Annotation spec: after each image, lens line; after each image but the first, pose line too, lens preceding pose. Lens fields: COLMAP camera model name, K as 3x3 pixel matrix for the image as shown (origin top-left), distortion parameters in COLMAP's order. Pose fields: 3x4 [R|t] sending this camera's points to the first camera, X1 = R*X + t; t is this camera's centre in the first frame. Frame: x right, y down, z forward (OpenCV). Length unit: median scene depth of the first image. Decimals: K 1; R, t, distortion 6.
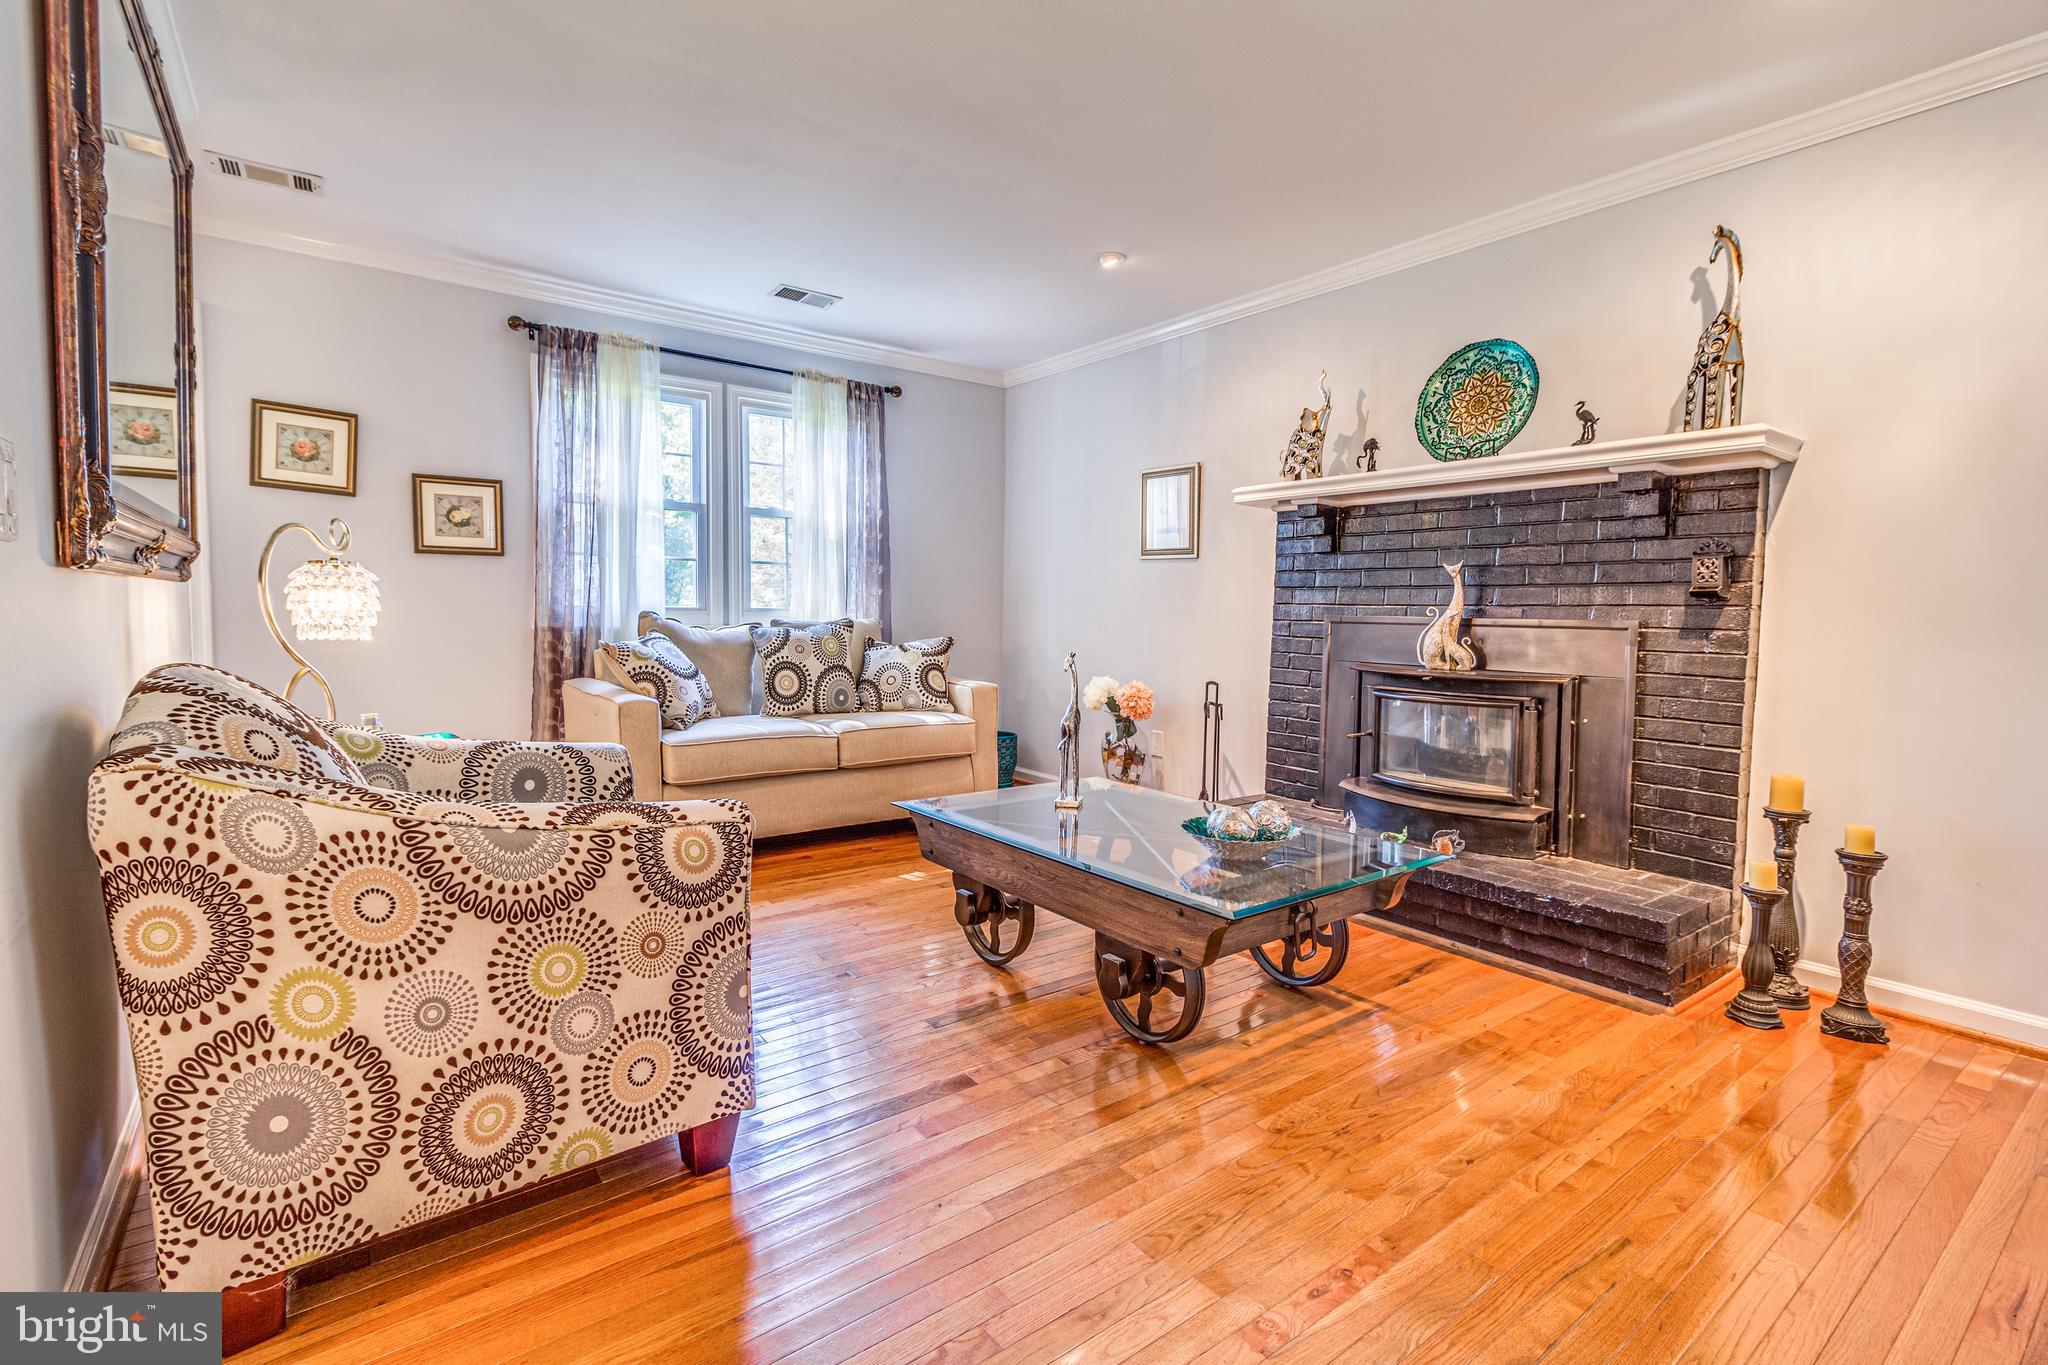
lens RADIAL K [[960.5, 0, 1028.3], [0, 960.5, 666.2], [0, 0, 1]] dist [0.003849, -0.001075]
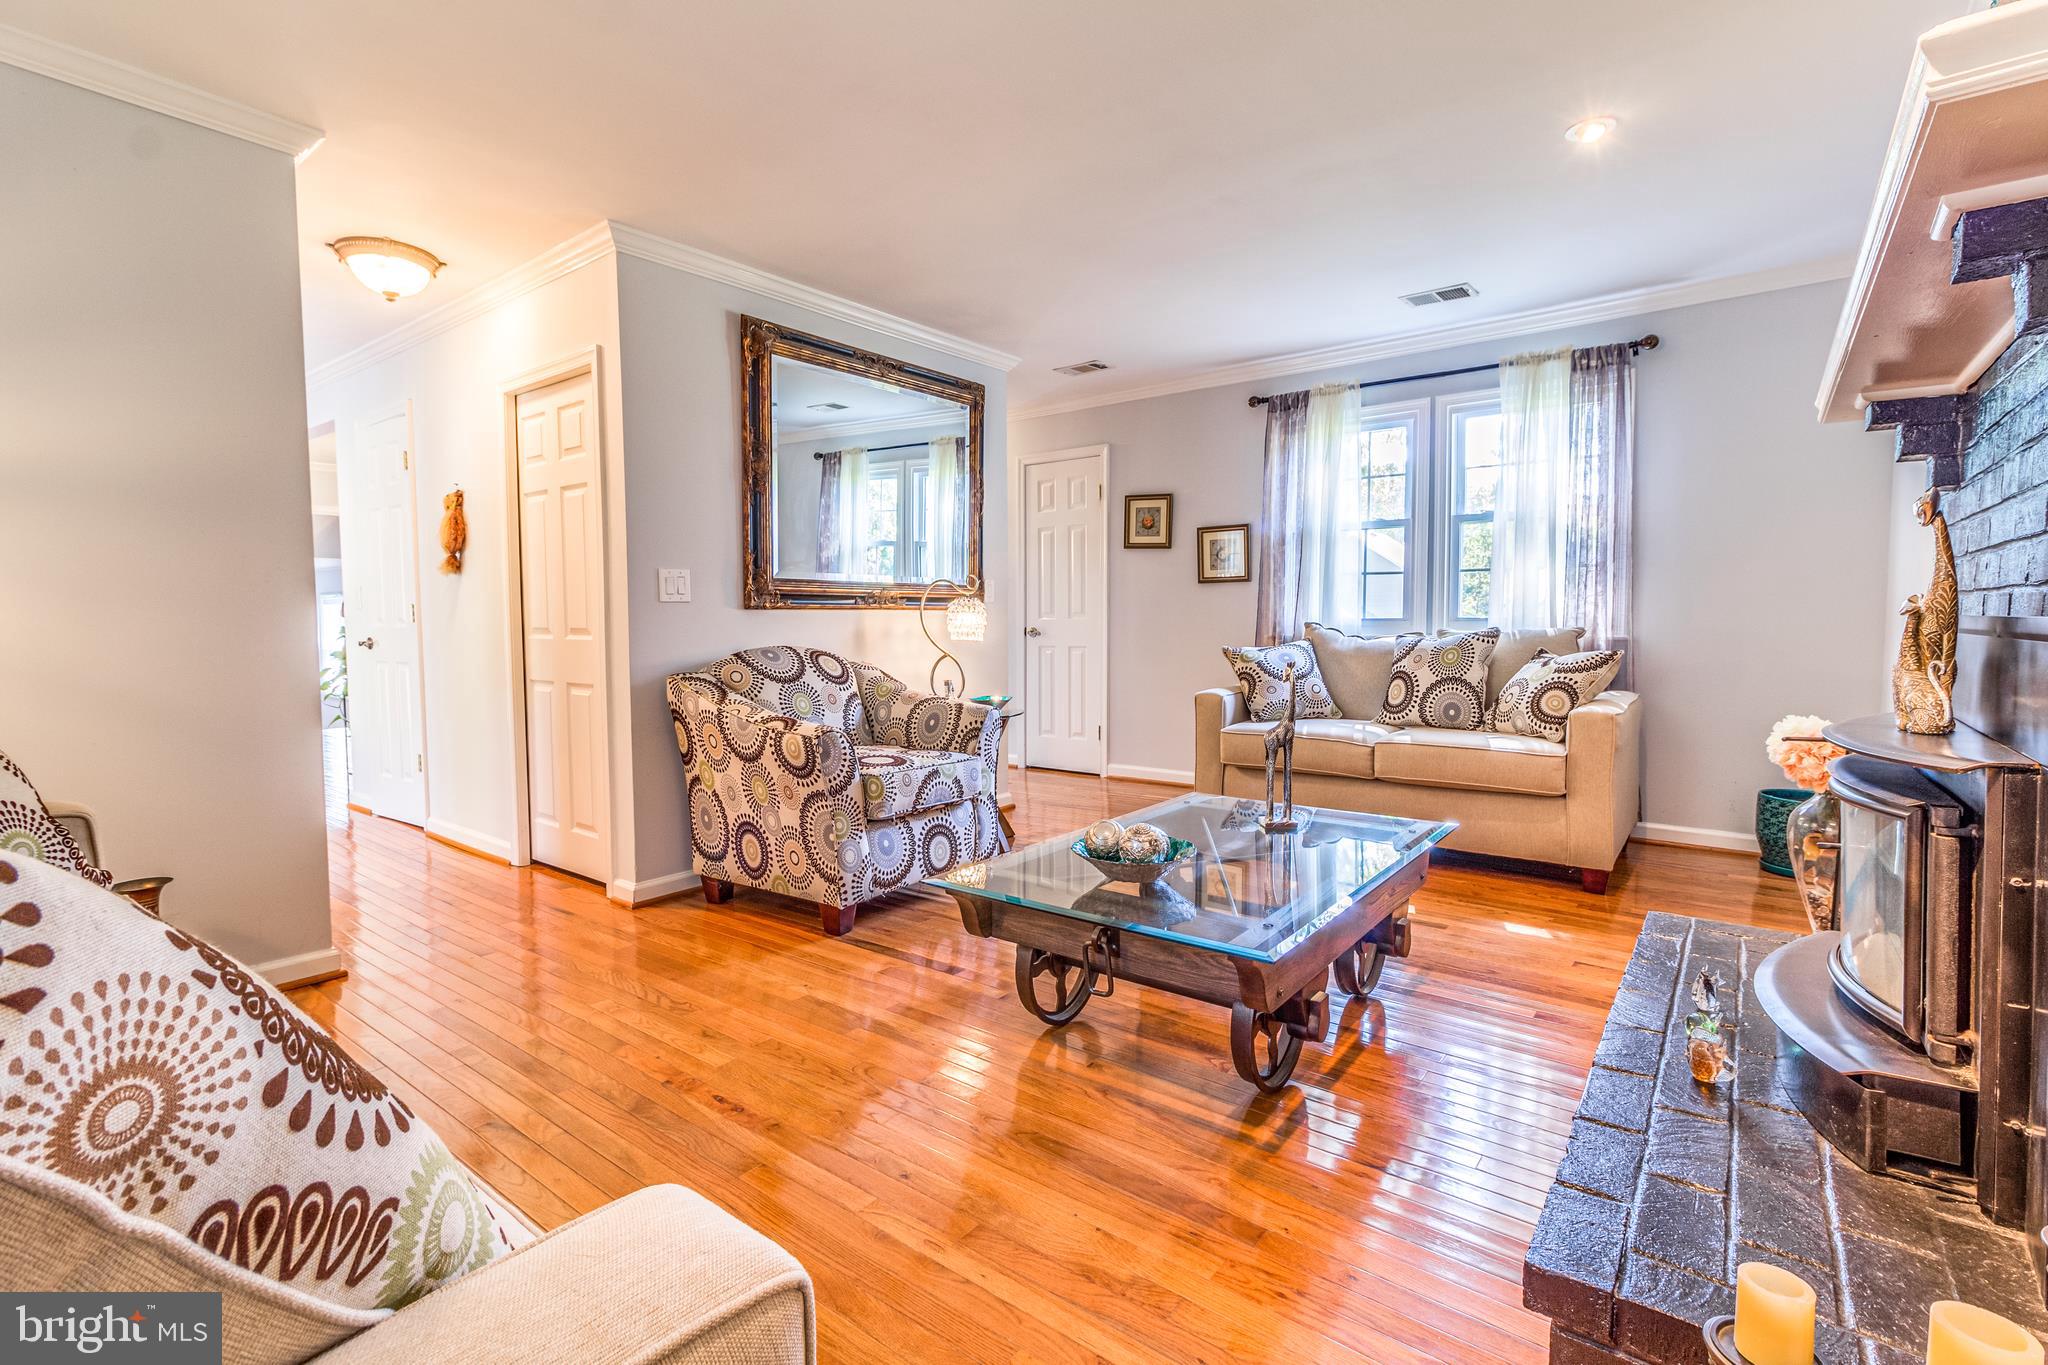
lens RADIAL K [[960.5, 0, 1027.3], [0, 960.5, 669.4], [0, 0, 1]] dist [0.003849, -0.001075]
pose [[0.236705, 0.035273, -0.970941, 0.638584], [-0.047764, 0.998555, 0.024632, -0.012730], [0.970407, 0.040546, 0.238047, 0.392699]]
